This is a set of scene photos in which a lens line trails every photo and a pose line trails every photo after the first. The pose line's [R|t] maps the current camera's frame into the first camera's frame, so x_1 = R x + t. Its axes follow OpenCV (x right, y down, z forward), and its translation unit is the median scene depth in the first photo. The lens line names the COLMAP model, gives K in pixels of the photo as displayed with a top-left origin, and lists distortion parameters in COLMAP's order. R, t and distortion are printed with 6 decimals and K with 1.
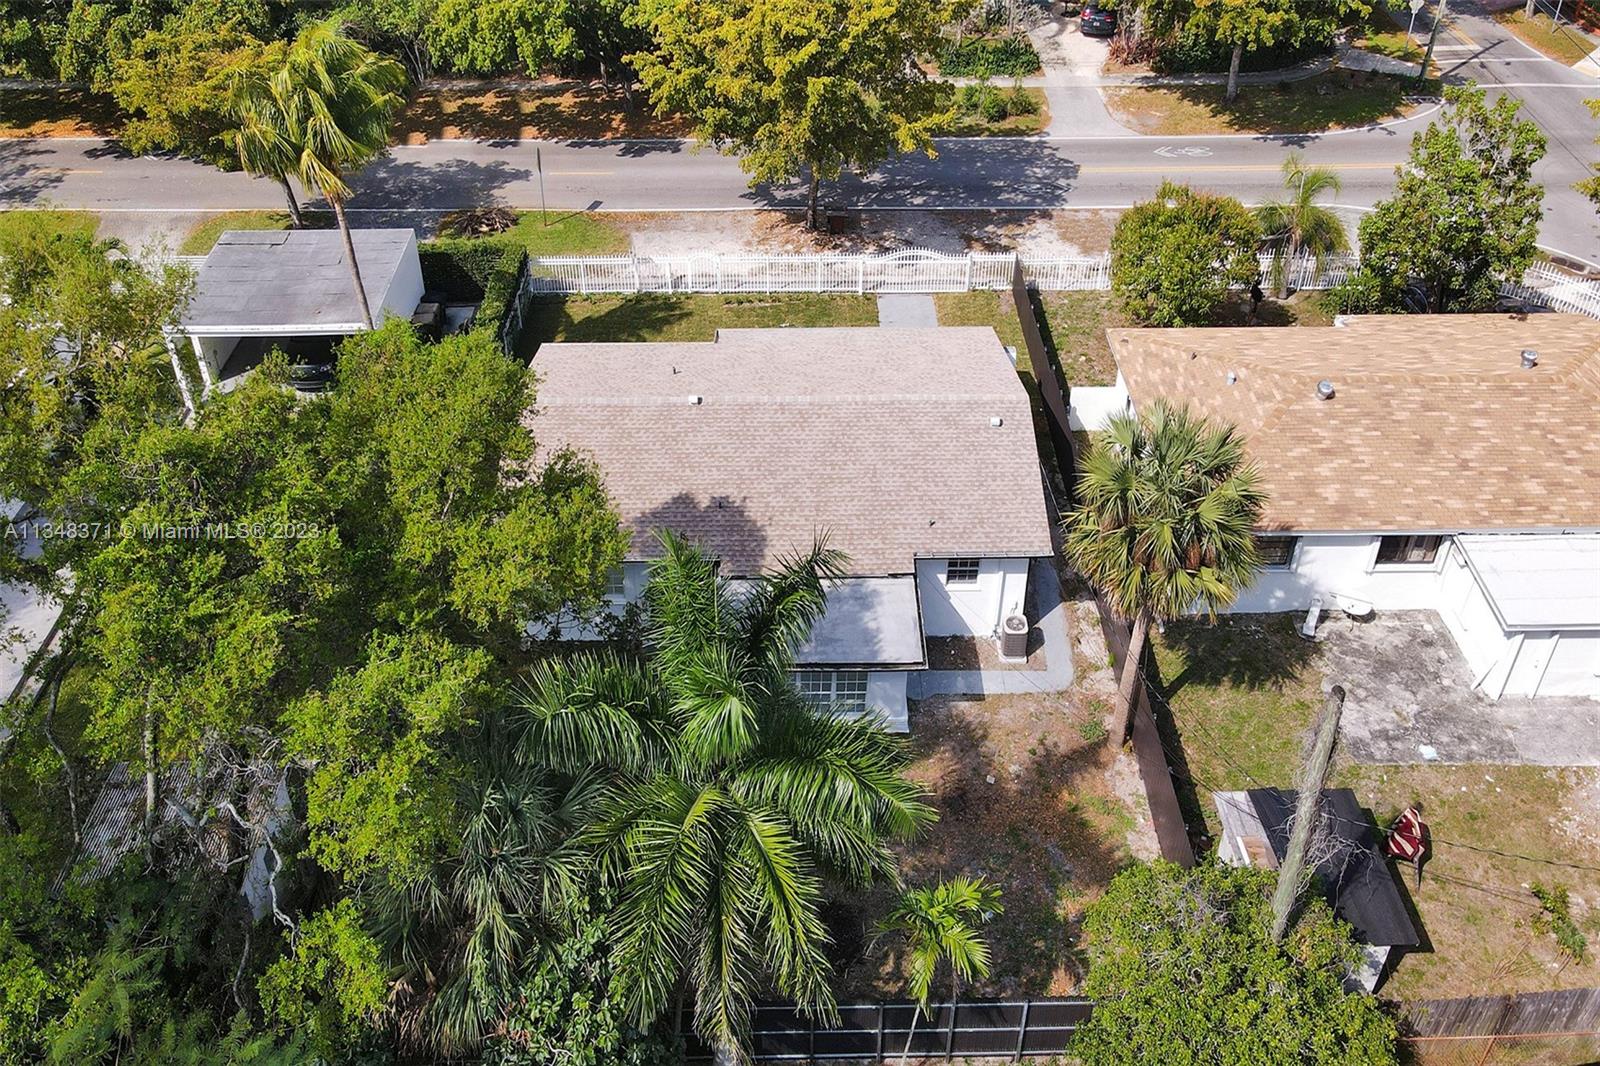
lens RADIAL K [[1074.4, 0, 800.5], [0, 1074.4, 506.5], [0, 0, 1]] dist [0.008055, 0.003428]
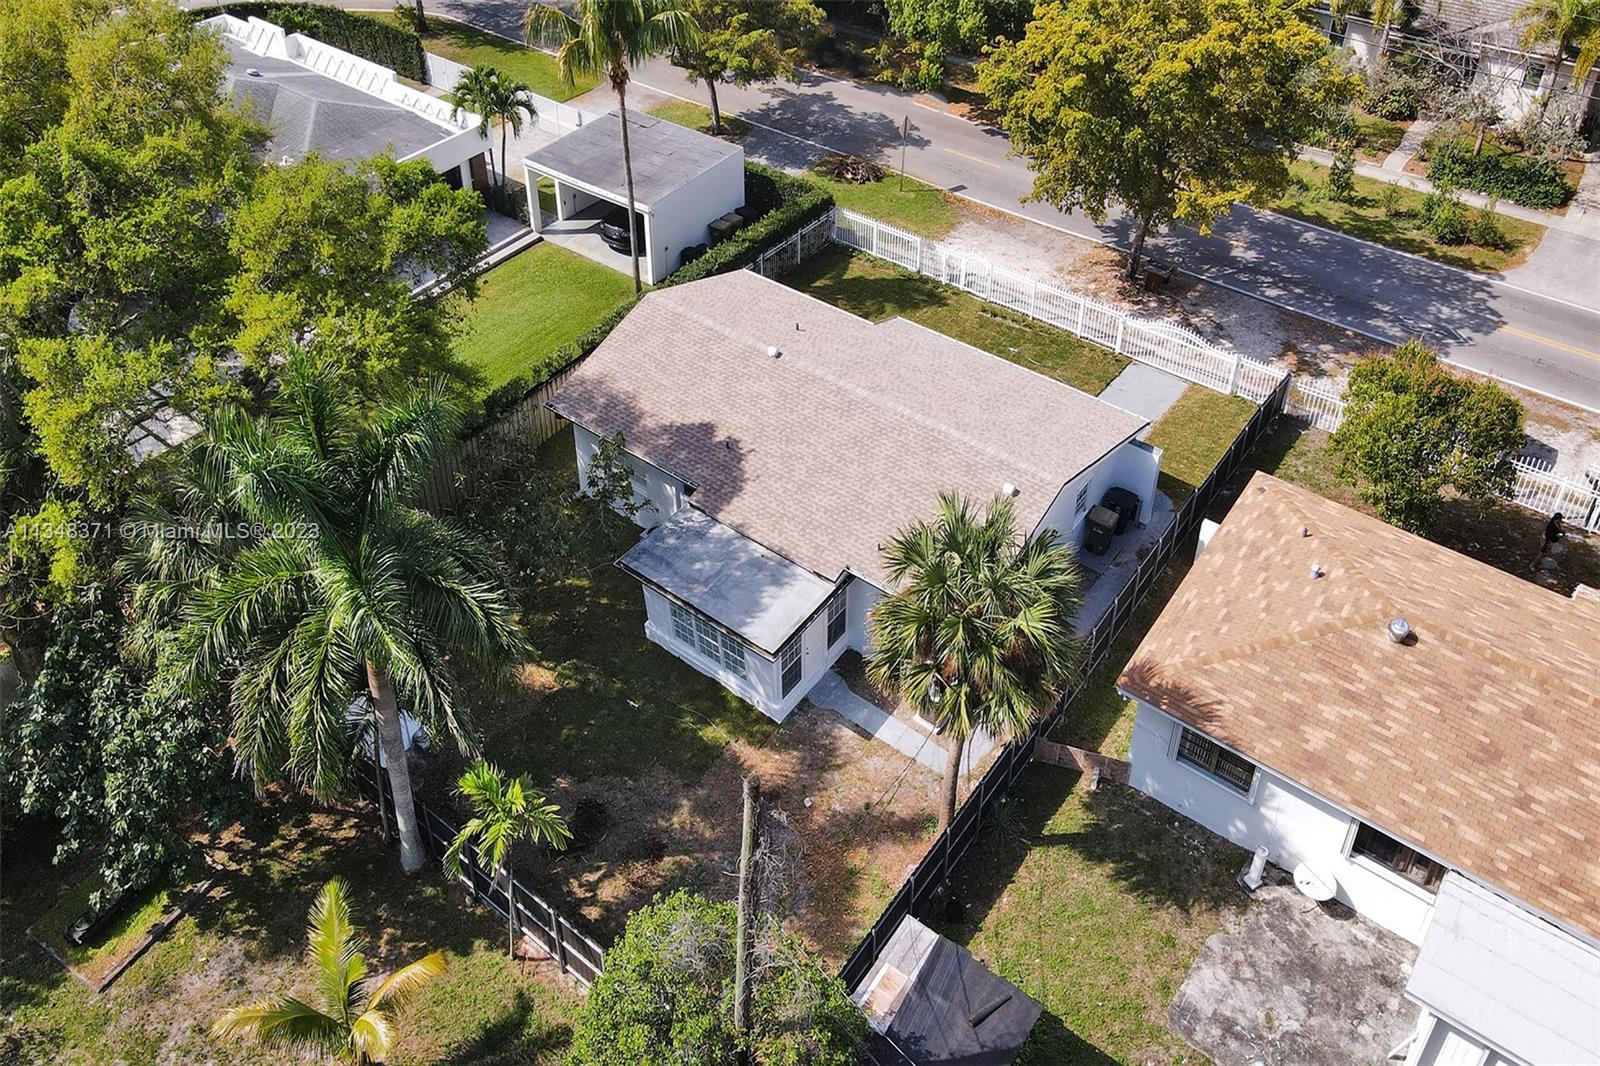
lens RADIAL K [[1065.9, 0, 818.2], [0, 1065.9, 527.5], [0, 0, 1]] dist [0.001611, 0.024641]
pose [[0.790302, 0.435388, -0.431114, 0.311340], [-0.428210, 0.895726, 0.119627, -0.059504], [0.438244, 0.090066, 0.894332, 0.063189]]
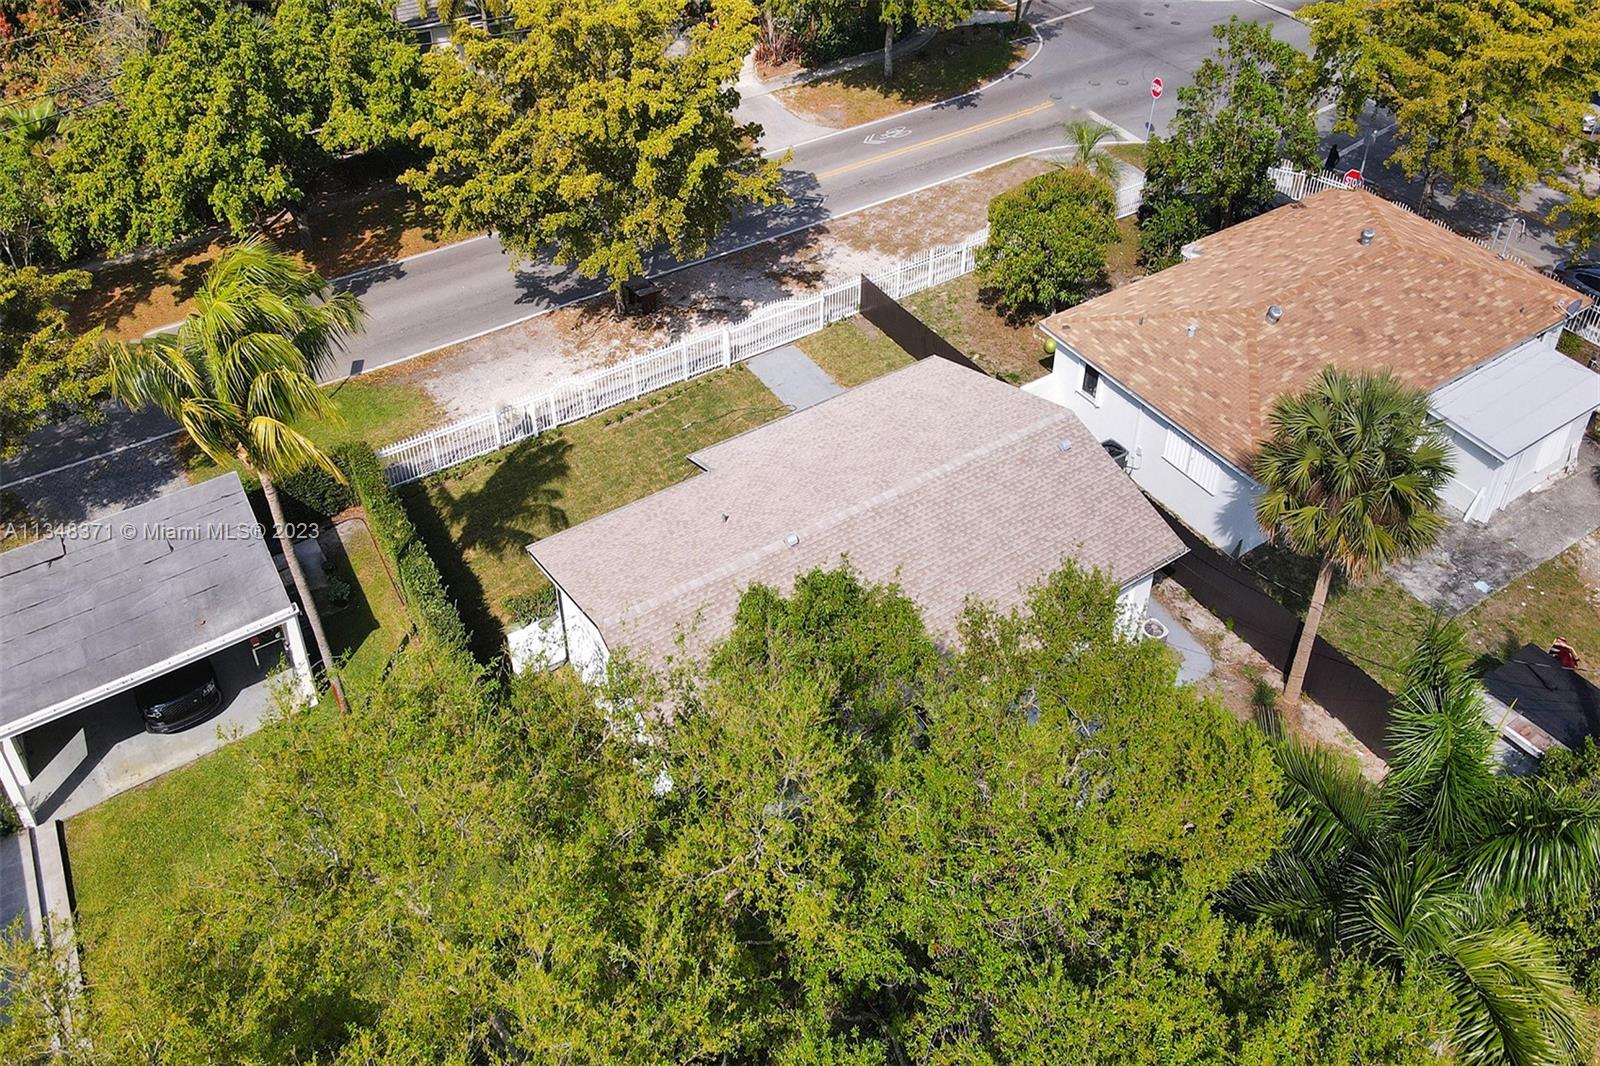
lens RADIAL K [[1077.1, 0, 800.0], [0, 1077.1, 533.0], [0, 0, 1]] dist [-0.038297, 0.088063]
pose [[0.850718, -0.372056, 0.371286, -0.278744], [0.366536, 0.926205, 0.088293, -0.122035], [-0.376737, 0.060978, 0.924311, 0.138389]]
